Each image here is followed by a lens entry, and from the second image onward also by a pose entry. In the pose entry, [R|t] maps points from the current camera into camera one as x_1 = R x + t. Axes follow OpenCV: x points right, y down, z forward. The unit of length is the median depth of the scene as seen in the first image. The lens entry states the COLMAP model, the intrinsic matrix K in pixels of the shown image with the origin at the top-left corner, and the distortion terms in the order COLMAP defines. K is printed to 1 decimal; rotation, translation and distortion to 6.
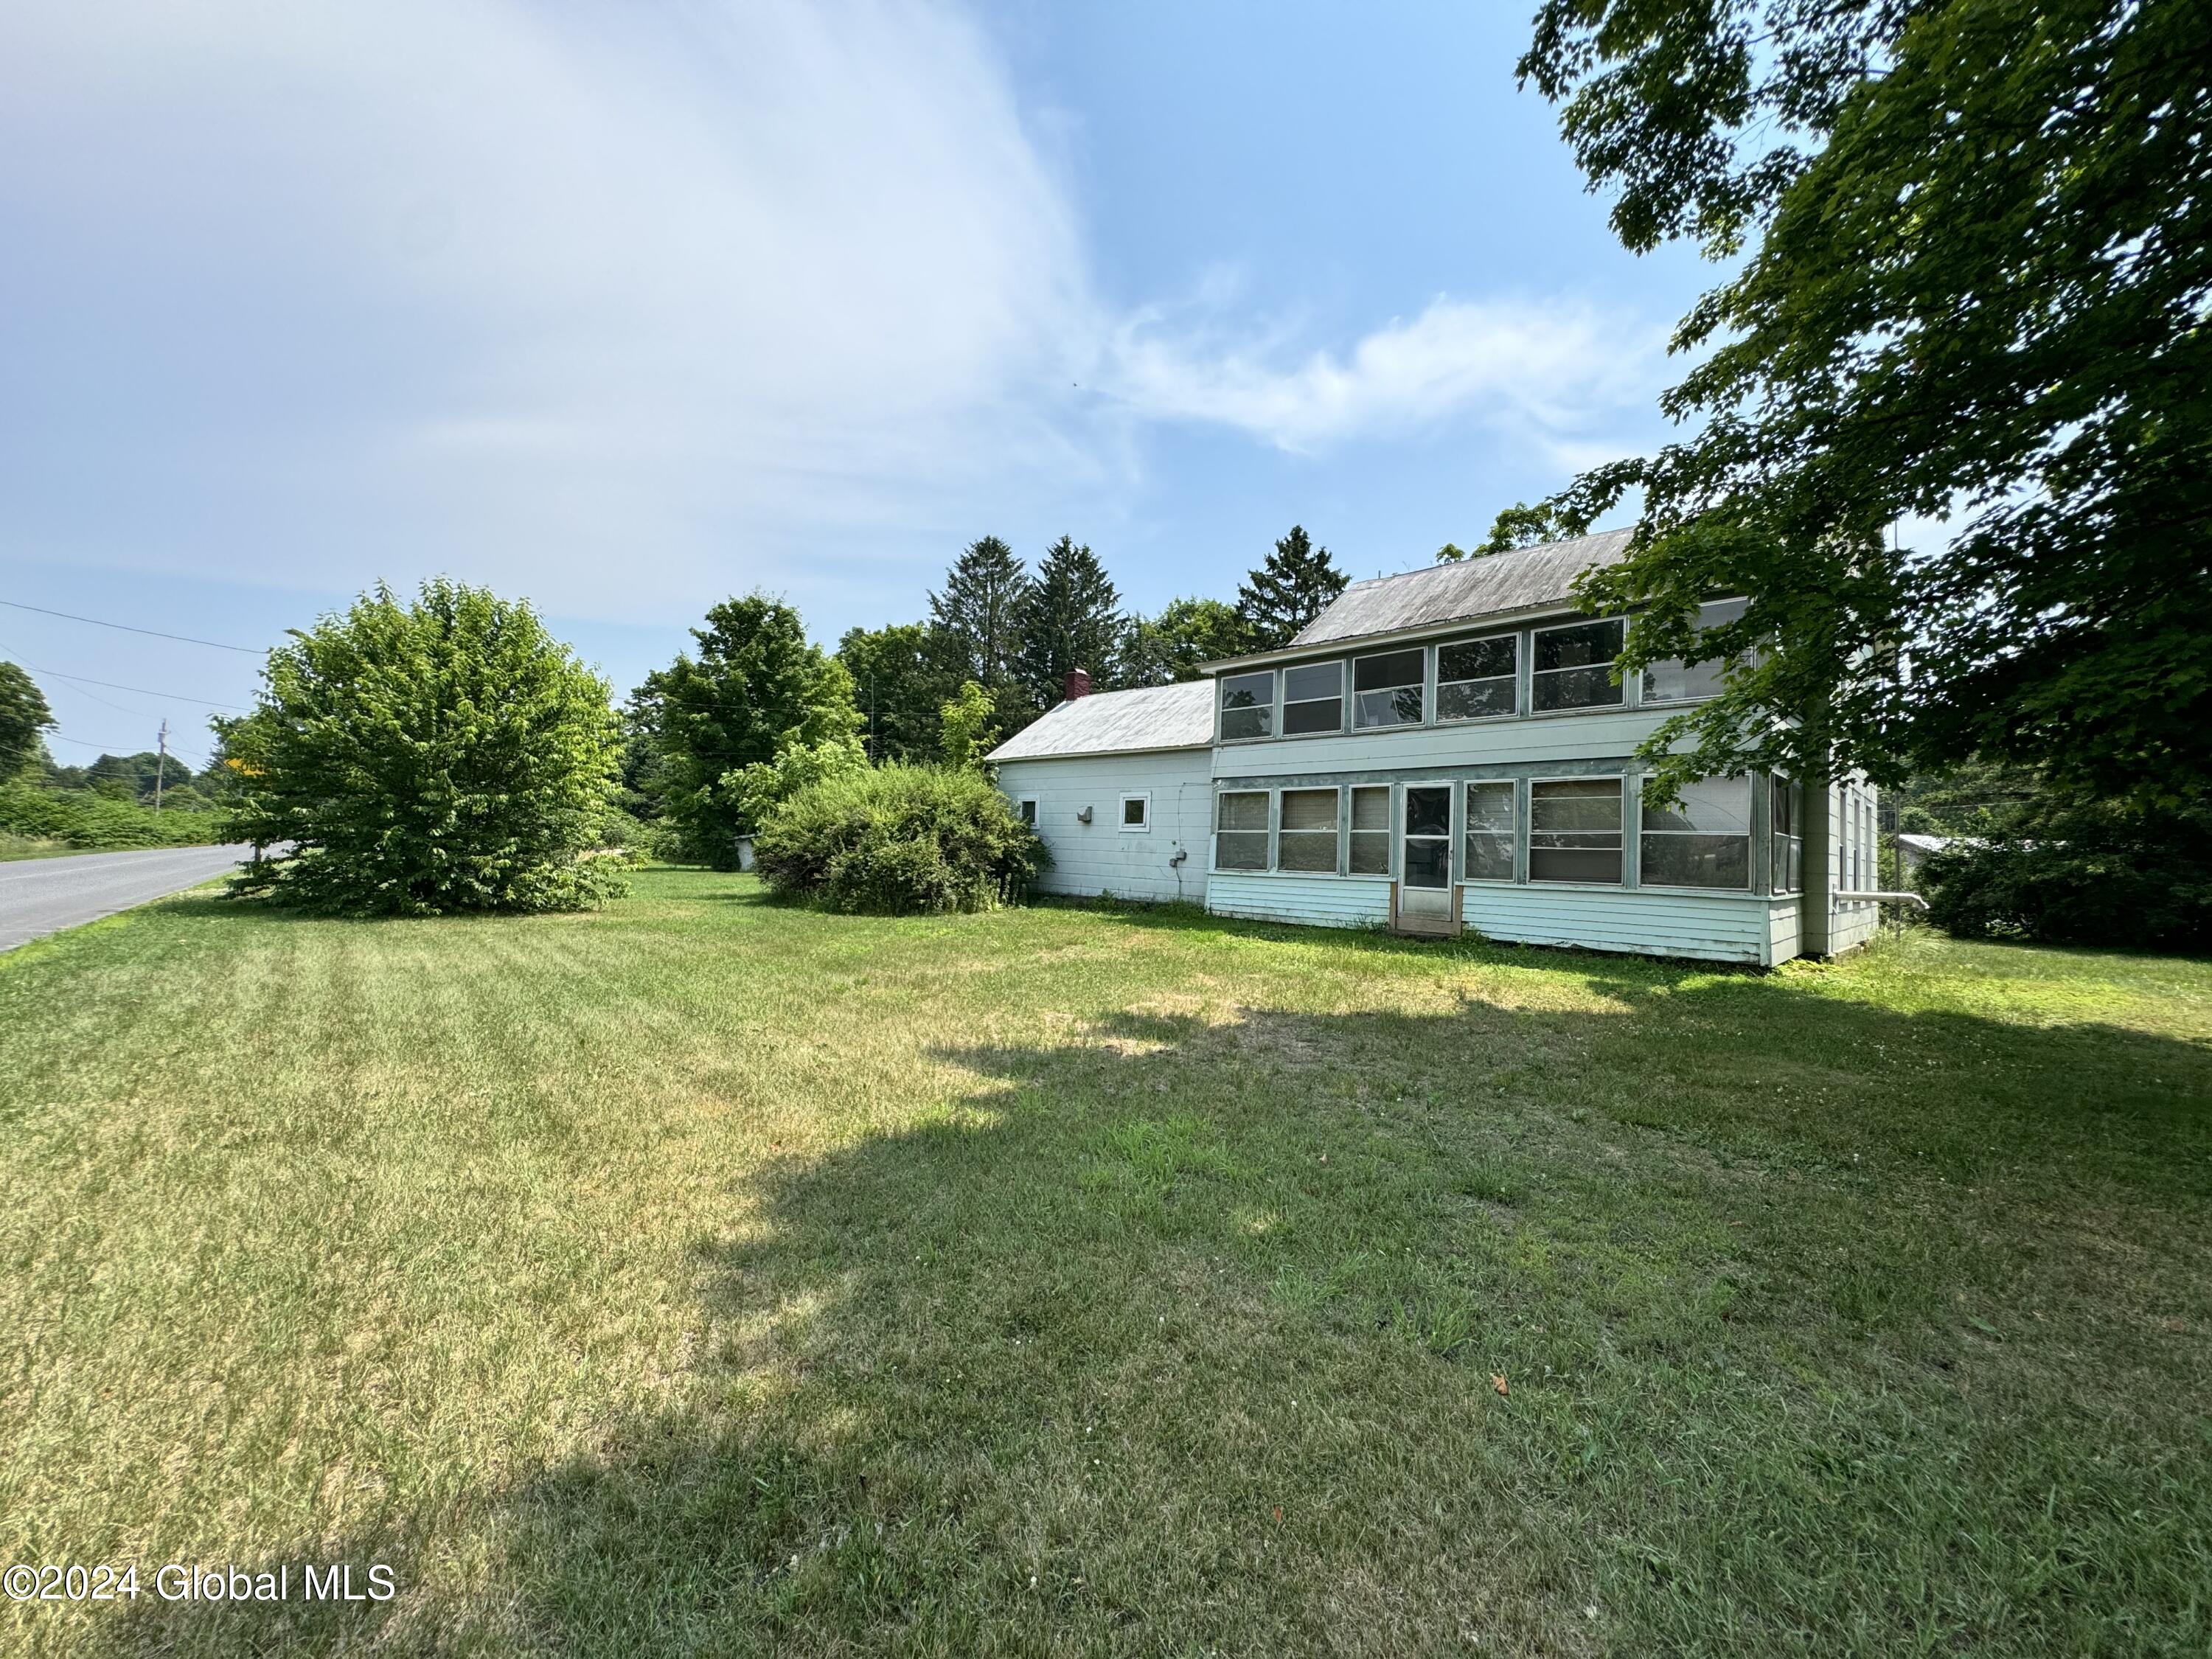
lens RADIAL K [[878.3, 0, 1106.0], [0, 878.3, 829.5], [0, 0, 1]] dist [-0.003100, 0.000203]
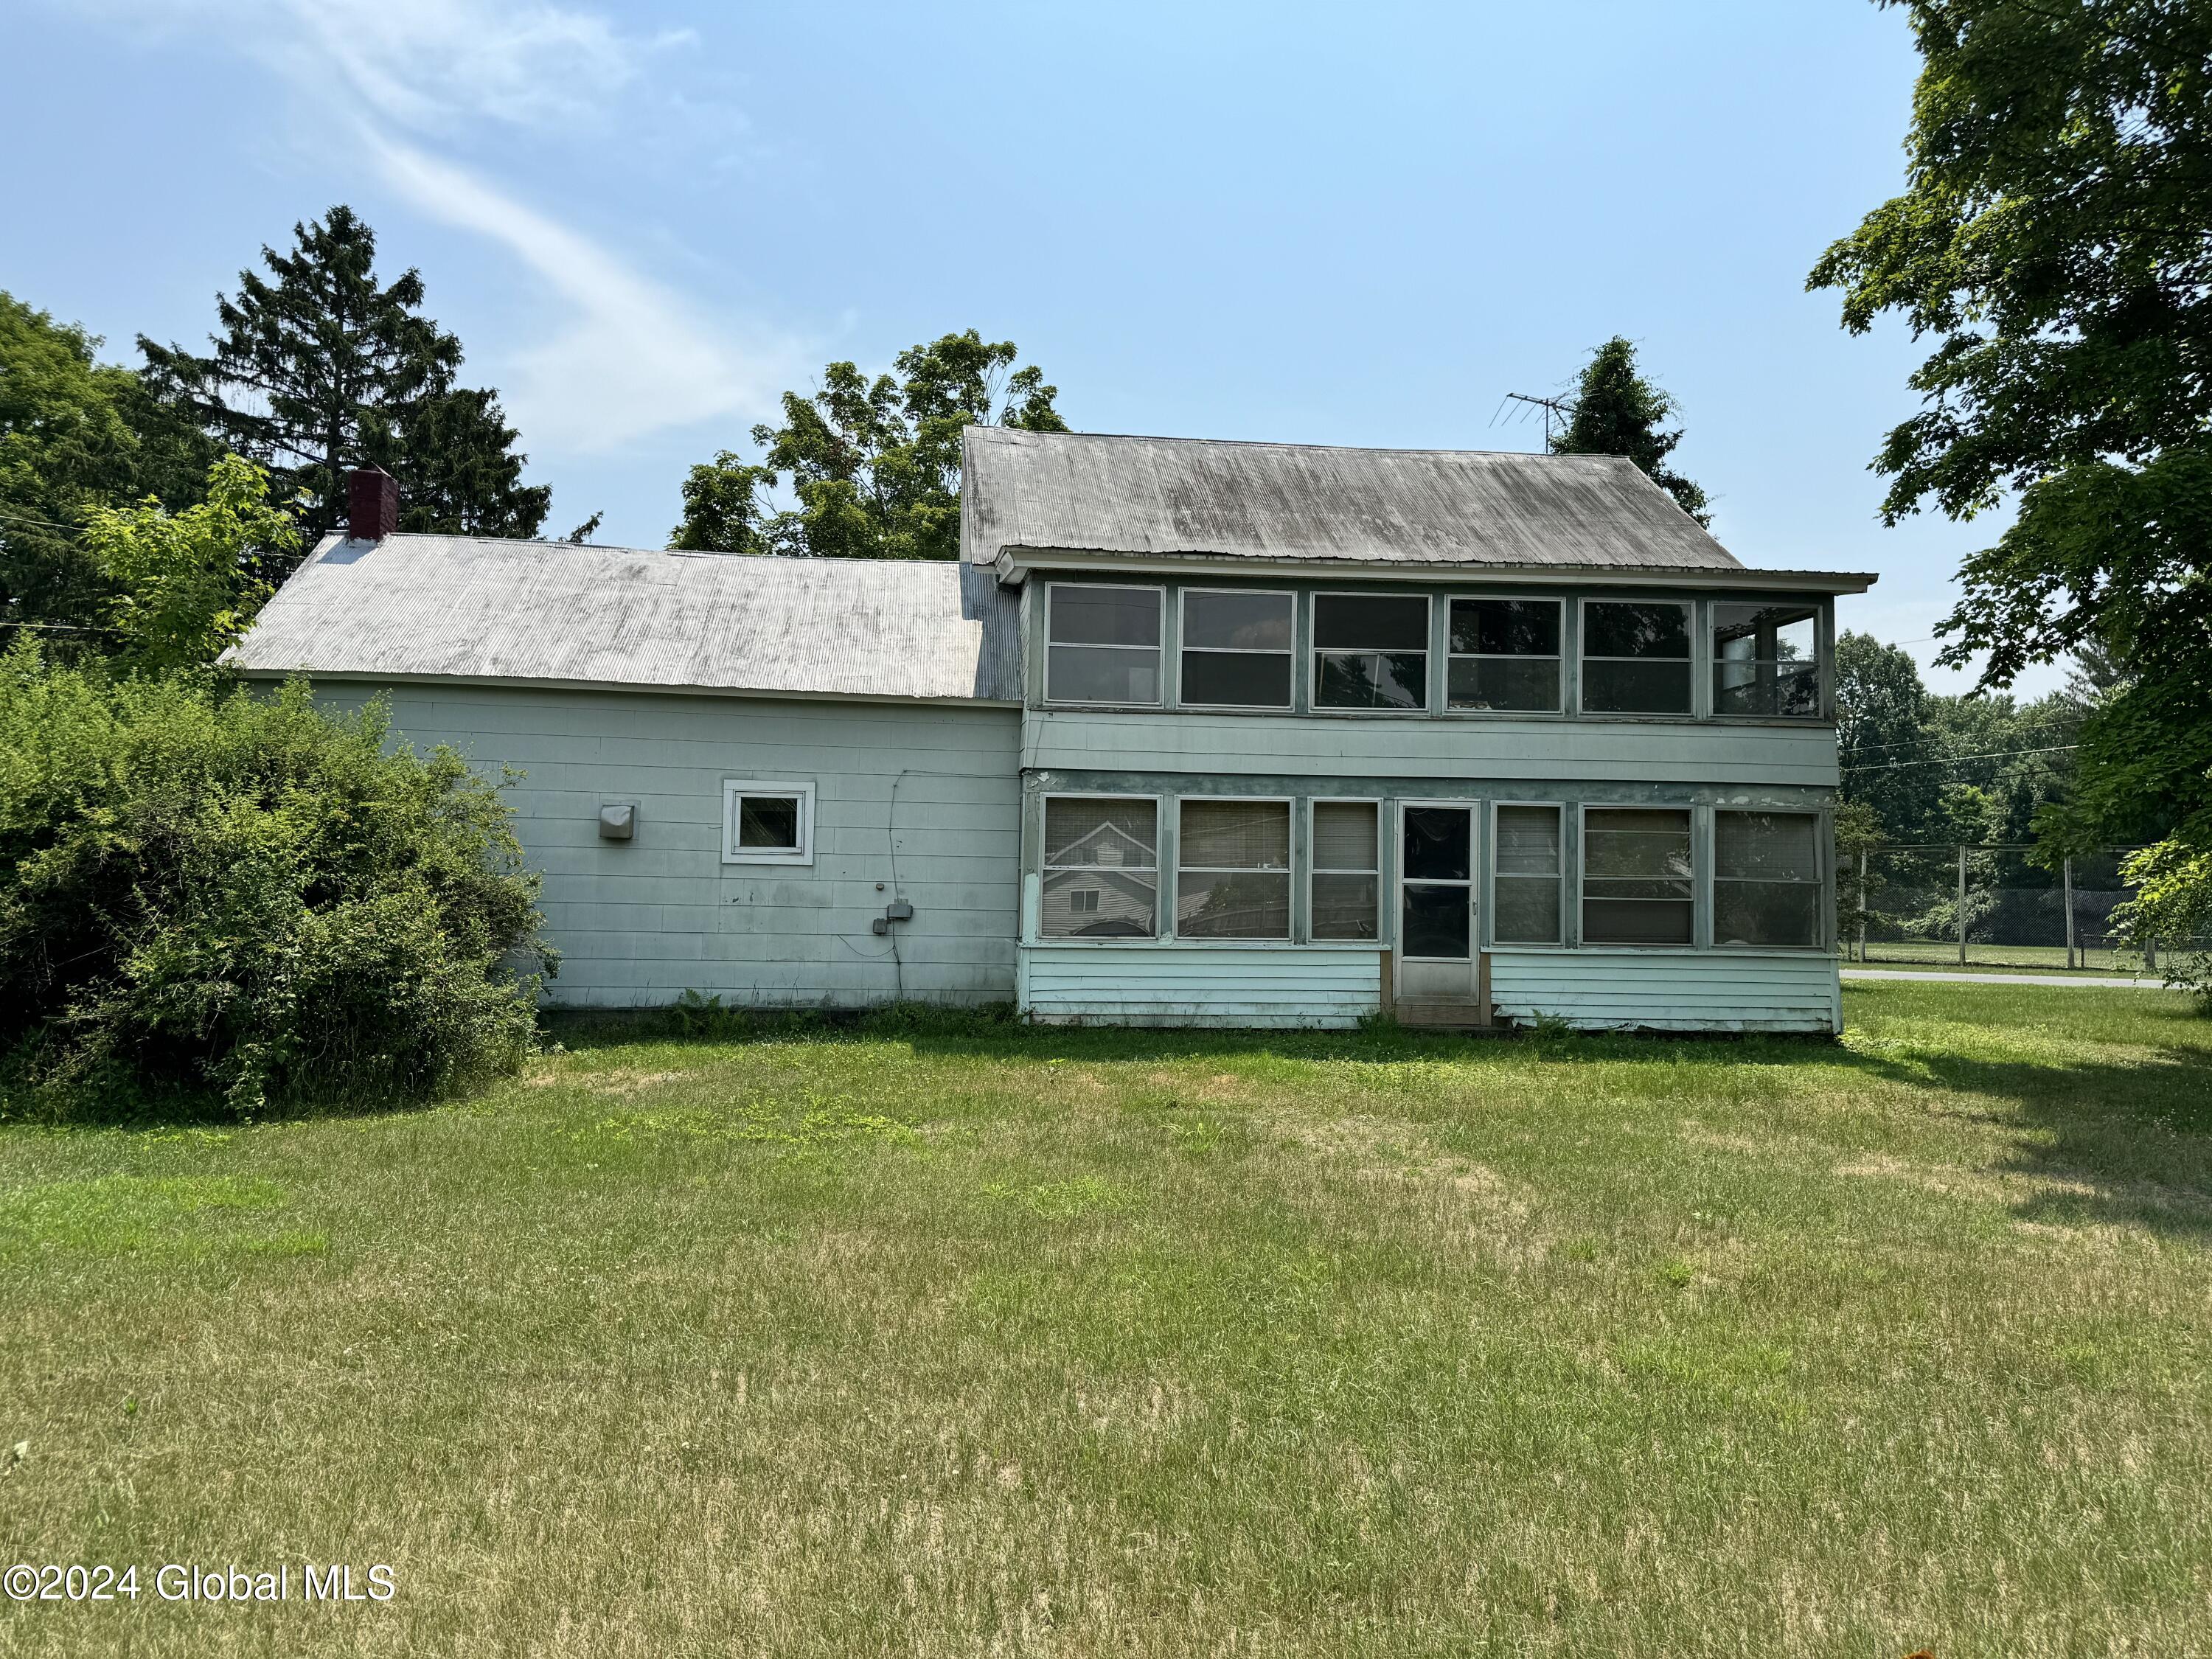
lens RADIAL K [[1552.8, 0, 1106.0], [0, 1552.8, 829.5], [0, 0, 1]] dist [0.122054, -0.109634]
pose [[0.623693, 0.016133, 0.781502, -0.690918], [-0.015925, 0.999842, -0.007931, -0.016864], [-0.781507, -0.007499, 0.623852, 0.438123]]
